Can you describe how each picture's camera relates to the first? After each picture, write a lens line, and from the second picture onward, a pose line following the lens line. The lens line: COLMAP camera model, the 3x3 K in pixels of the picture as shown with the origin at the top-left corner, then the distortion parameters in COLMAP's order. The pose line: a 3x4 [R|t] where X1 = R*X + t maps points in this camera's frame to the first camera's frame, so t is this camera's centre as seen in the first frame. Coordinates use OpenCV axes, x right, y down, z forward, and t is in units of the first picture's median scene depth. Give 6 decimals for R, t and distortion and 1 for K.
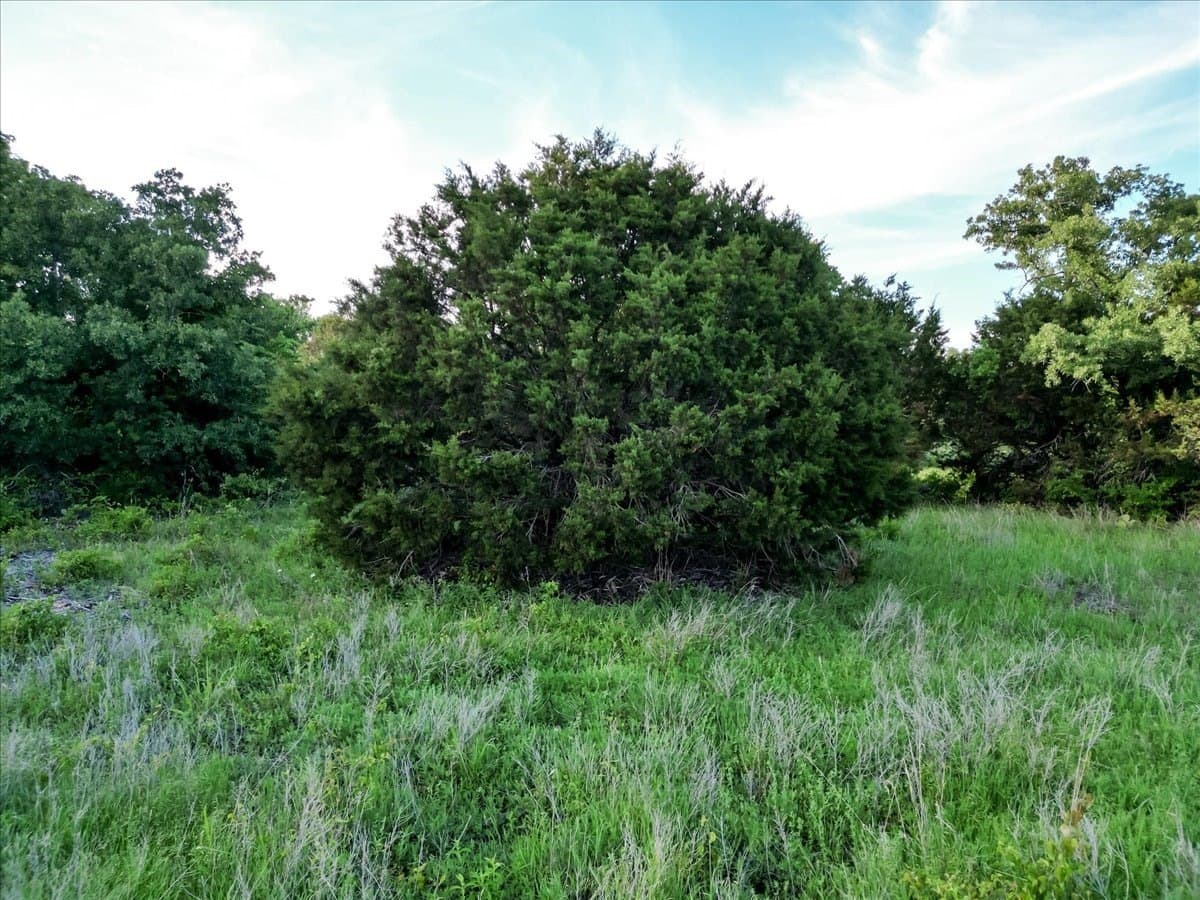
lens RADIAL K [[822.0, 0, 600.0], [0, 822.0, 450.0], [0, 0, 1]] dist [0.053735, -0.050020]
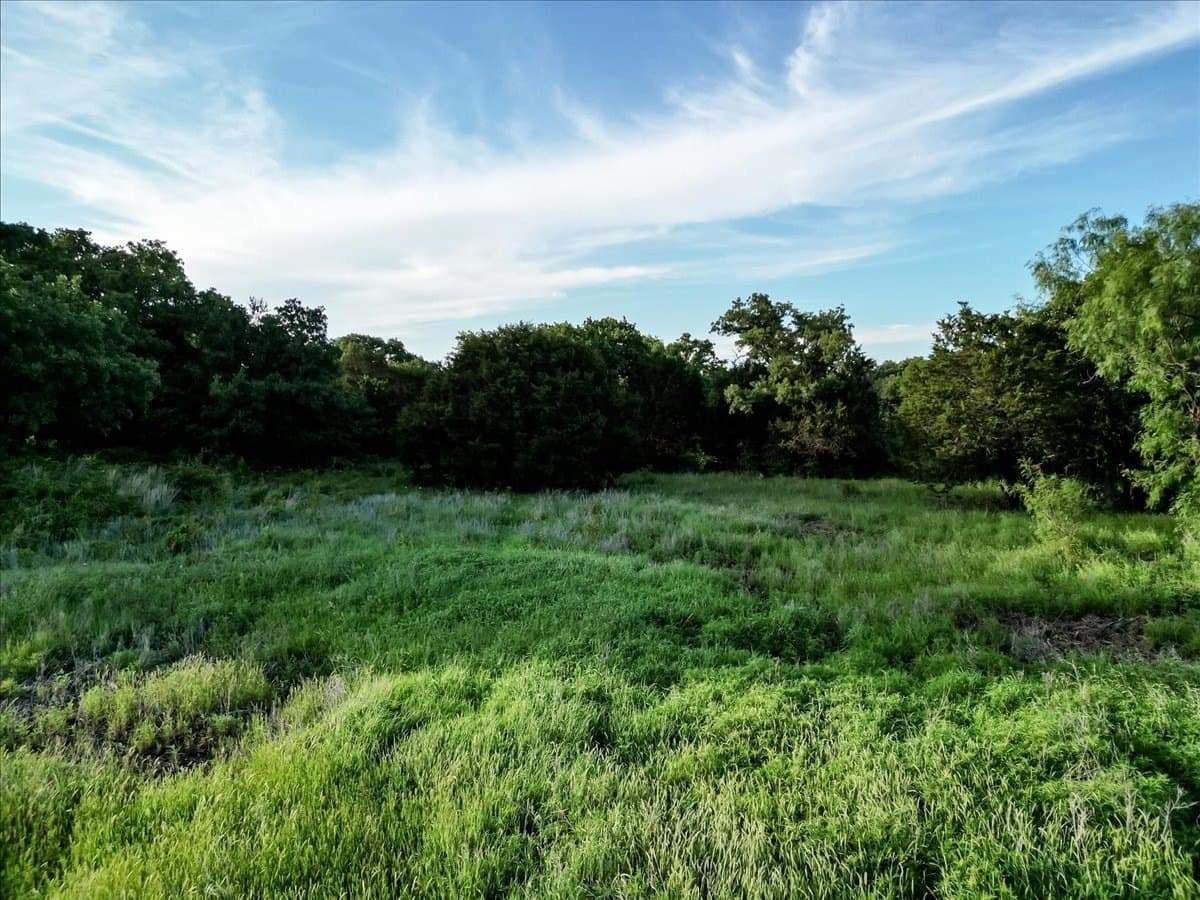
lens RADIAL K [[822.0, 0, 600.0], [0, 822.0, 450.0], [0, 0, 1]] dist [0.053735, -0.050020]
pose [[0.989418, 0.007346, 0.144905, -0.075971], [-0.008291, 0.999948, 0.005914, 0.002414], [-0.144854, -0.007052, 0.989428, -0.976640]]
